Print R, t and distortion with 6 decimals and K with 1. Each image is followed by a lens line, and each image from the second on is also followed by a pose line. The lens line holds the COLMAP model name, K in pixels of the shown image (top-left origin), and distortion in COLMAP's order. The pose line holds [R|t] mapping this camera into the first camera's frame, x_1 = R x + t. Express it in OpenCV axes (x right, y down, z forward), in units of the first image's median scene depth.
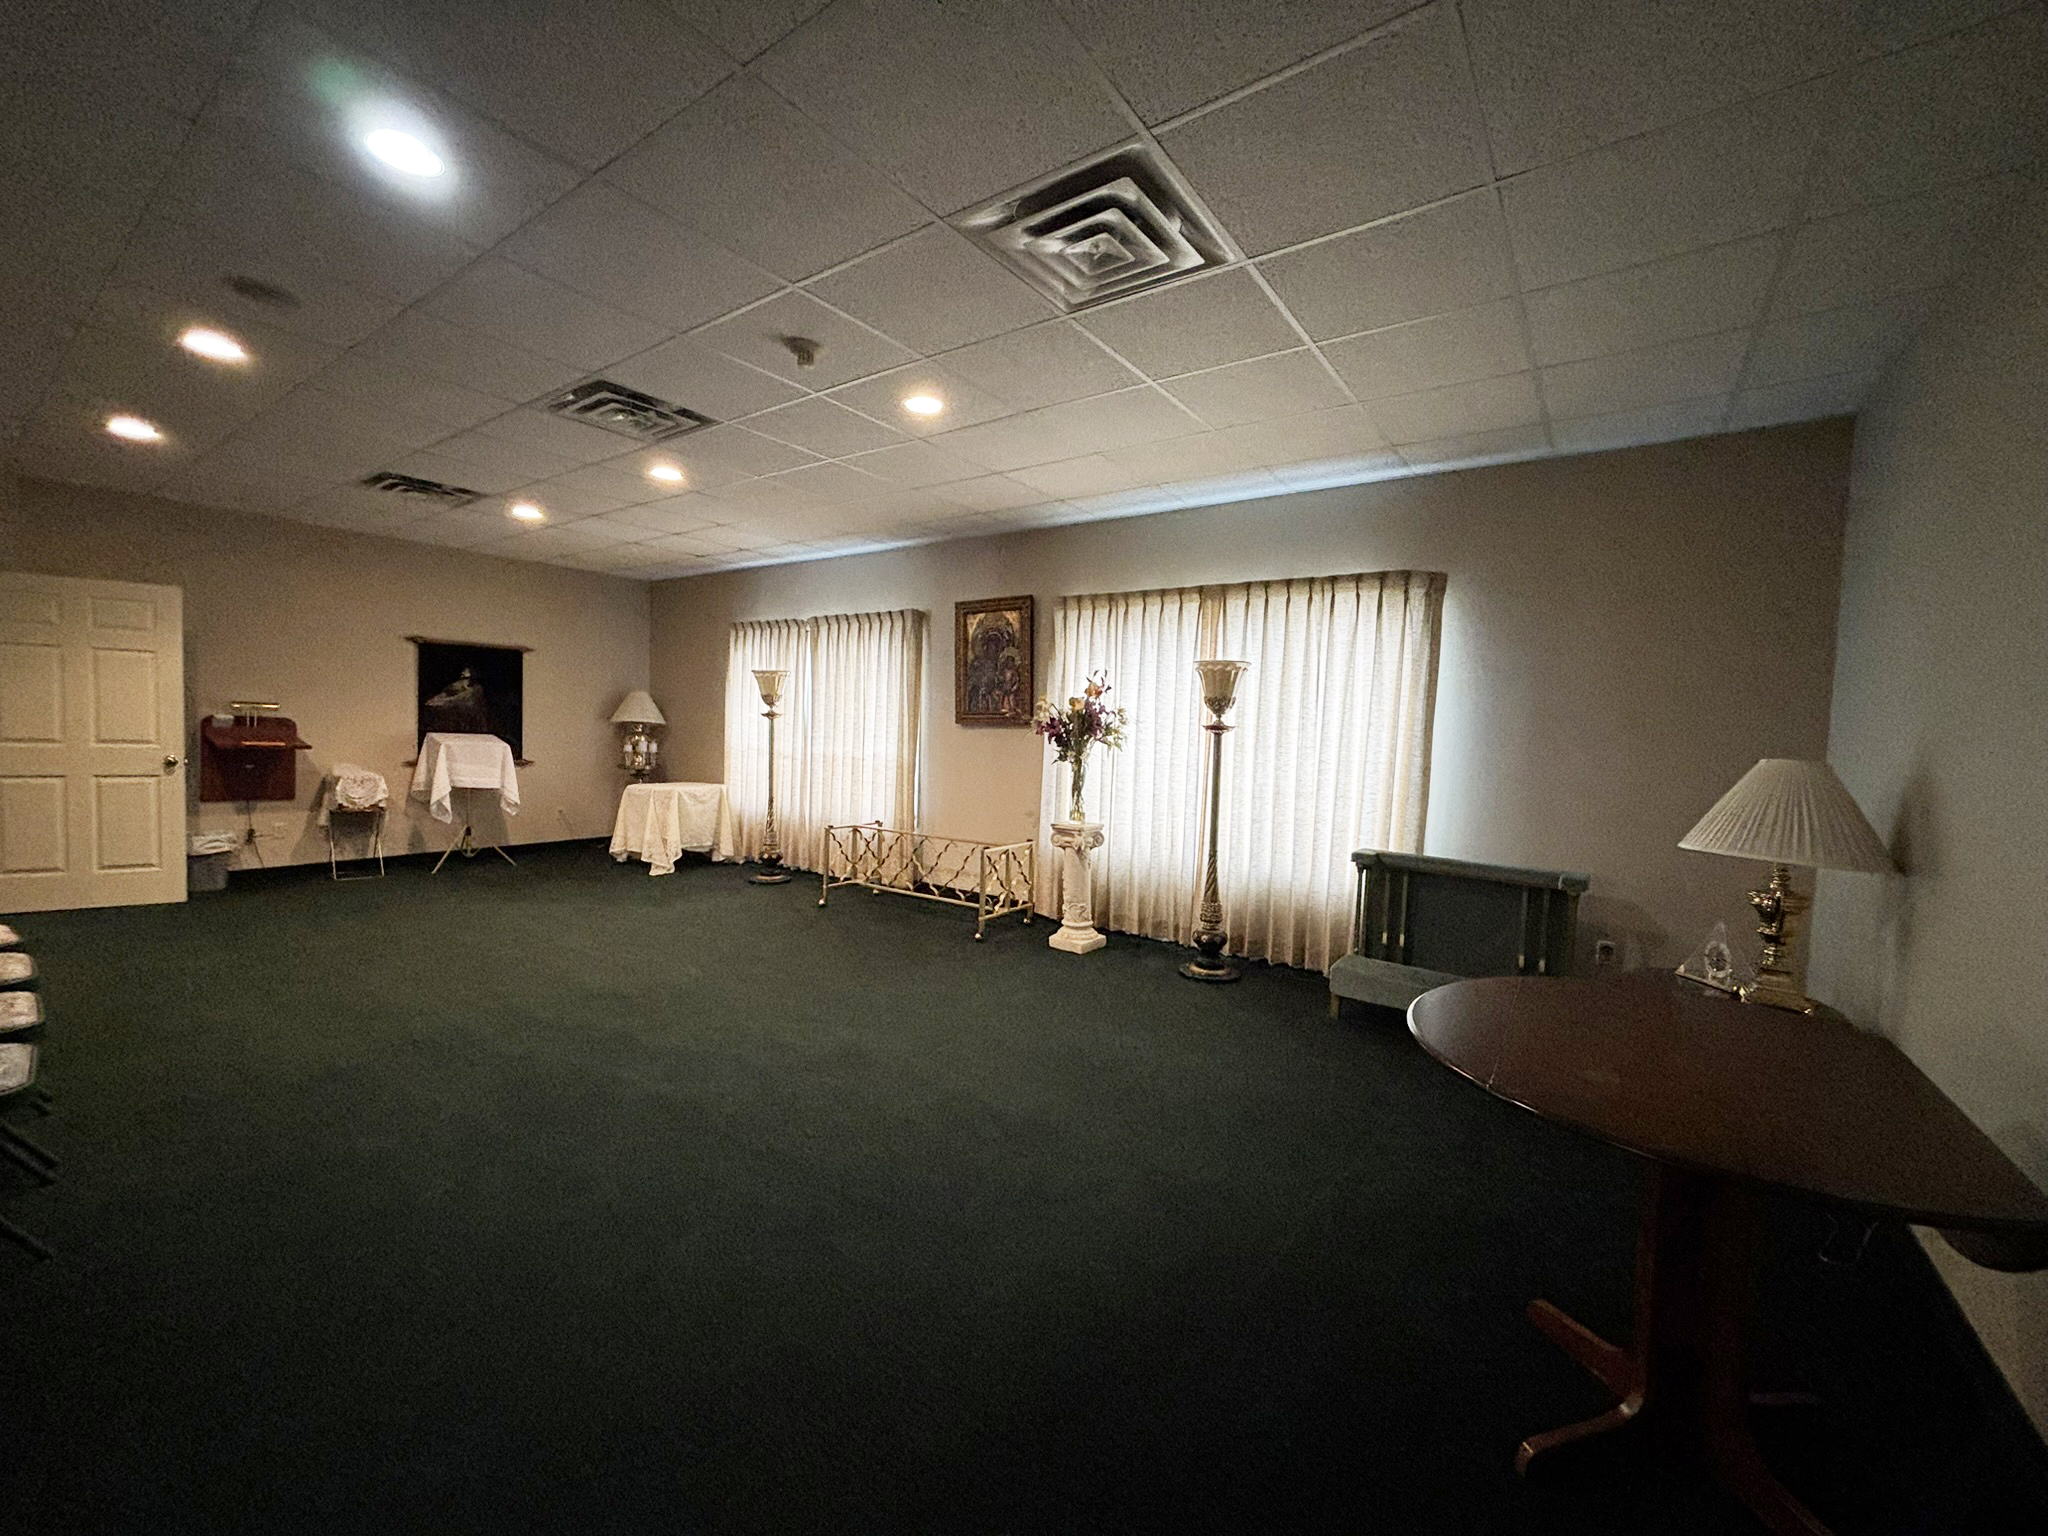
lens RADIAL K [[922.1, 0, 1024.0], [0, 922.1, 768.0], [0, 0, 1]] dist [-0.000237, -0.000121]
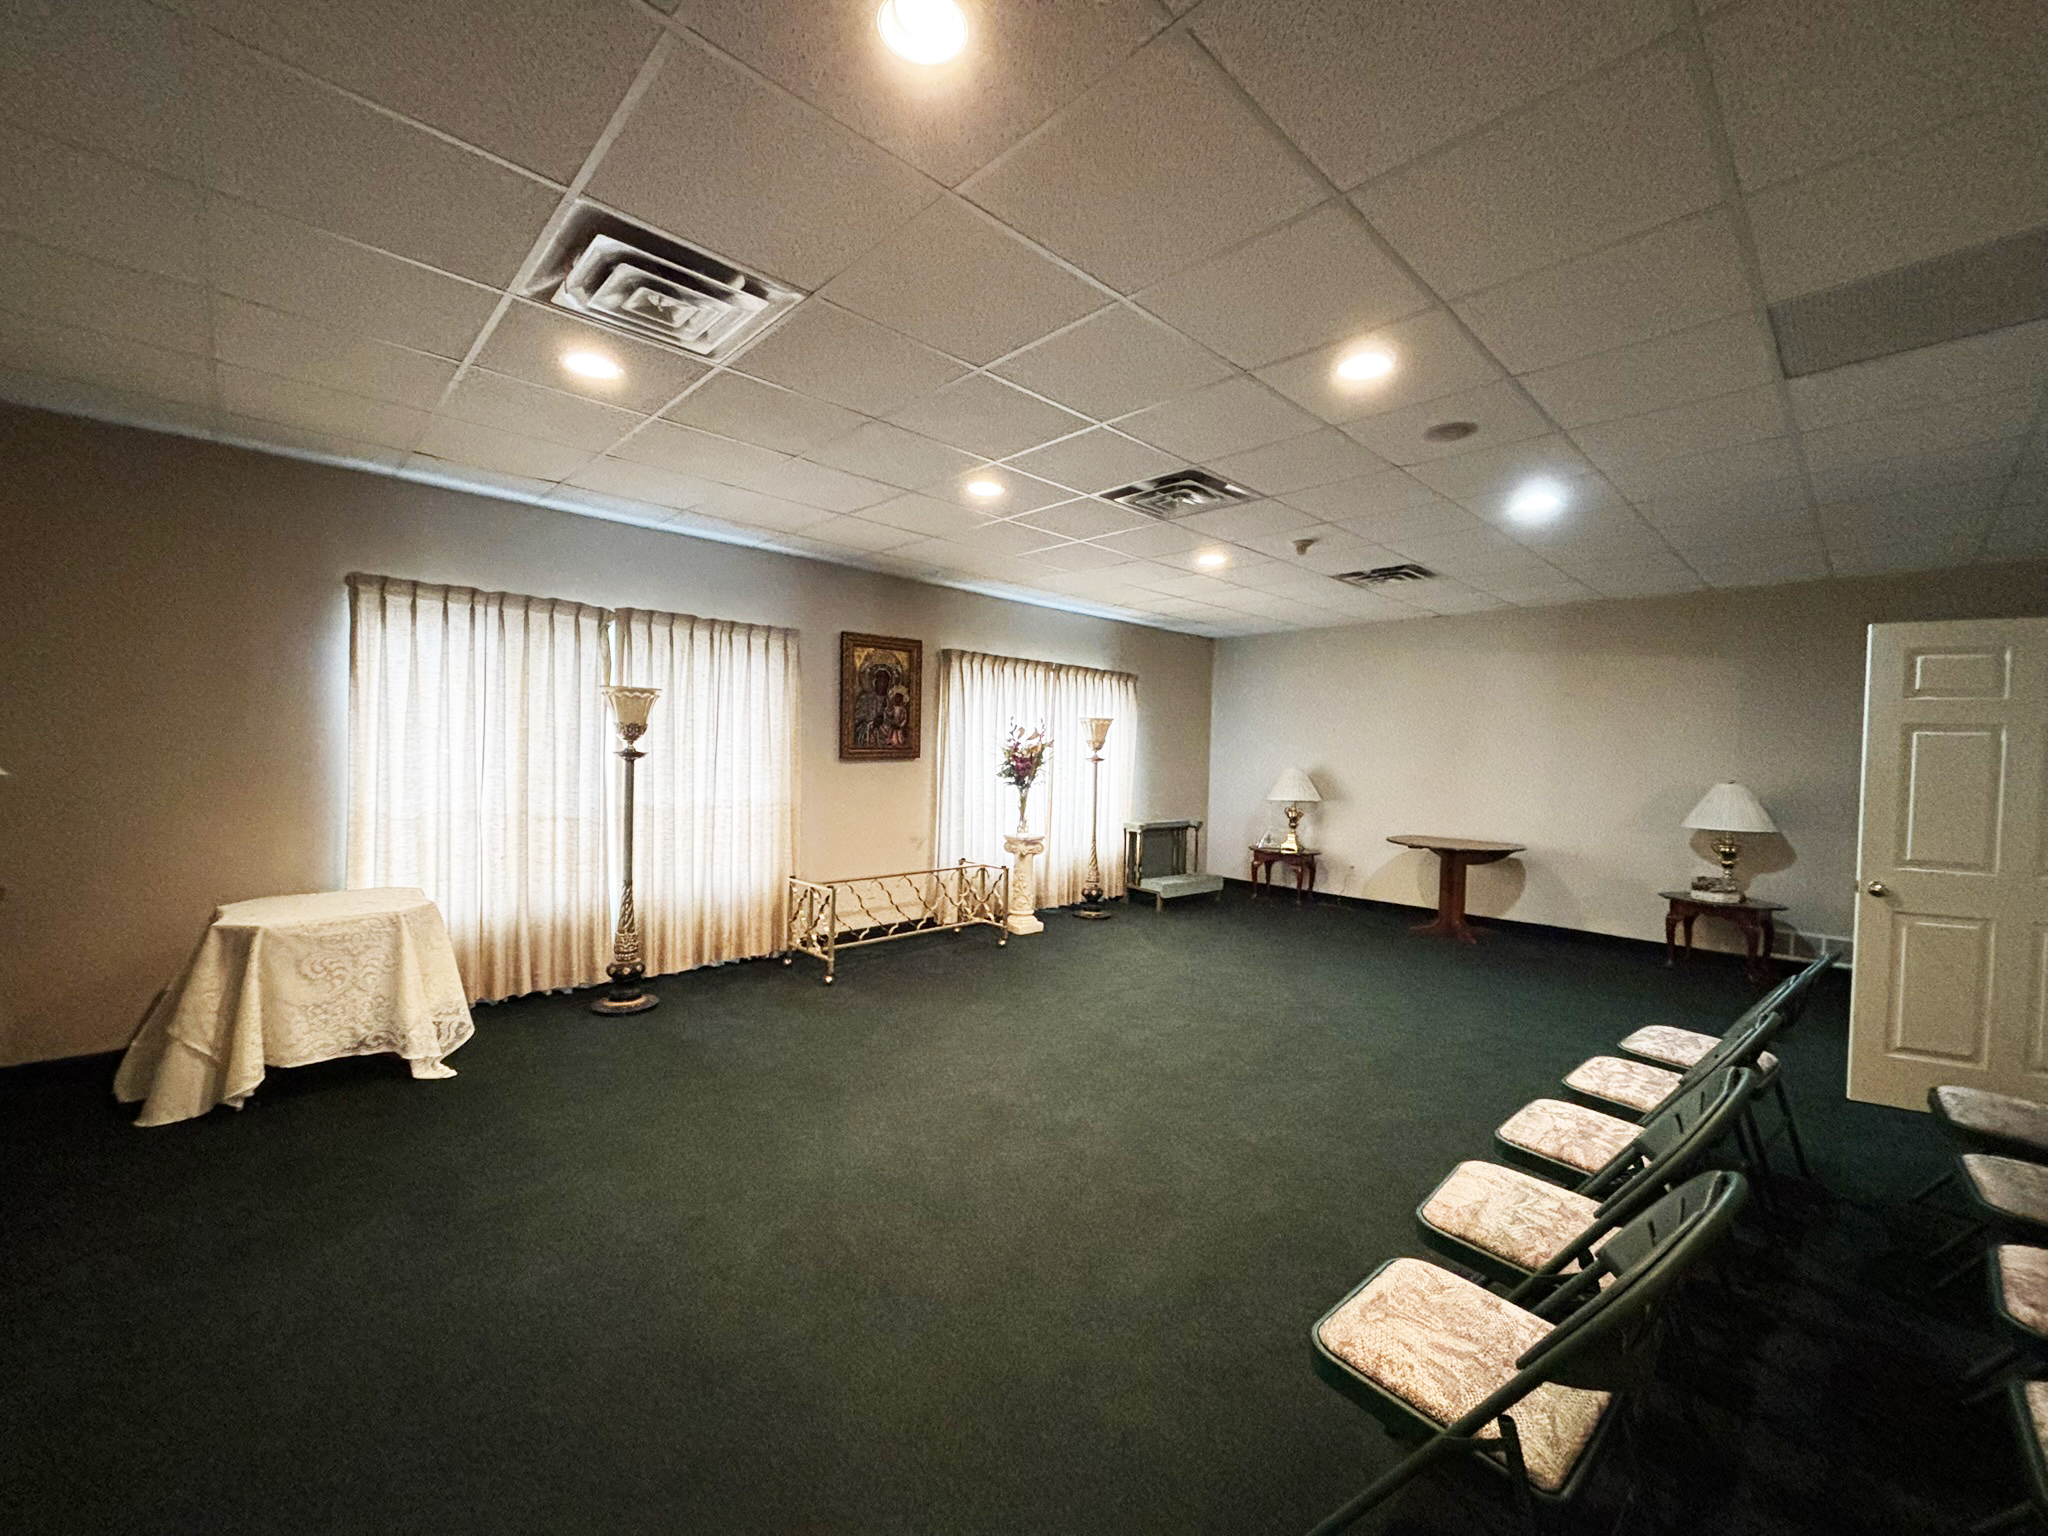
lens RADIAL K [[812.8, 0, 1024.0], [0, 812.8, 768.0], [0, 0, 1]] dist [-0.000774, -0.000335]
pose [[0.138531, -0.040961, 0.989511, -0.891285], [0.046423, 0.998315, 0.034826, -0.059942], [-0.989270, 0.041111, 0.140199, 0.709136]]
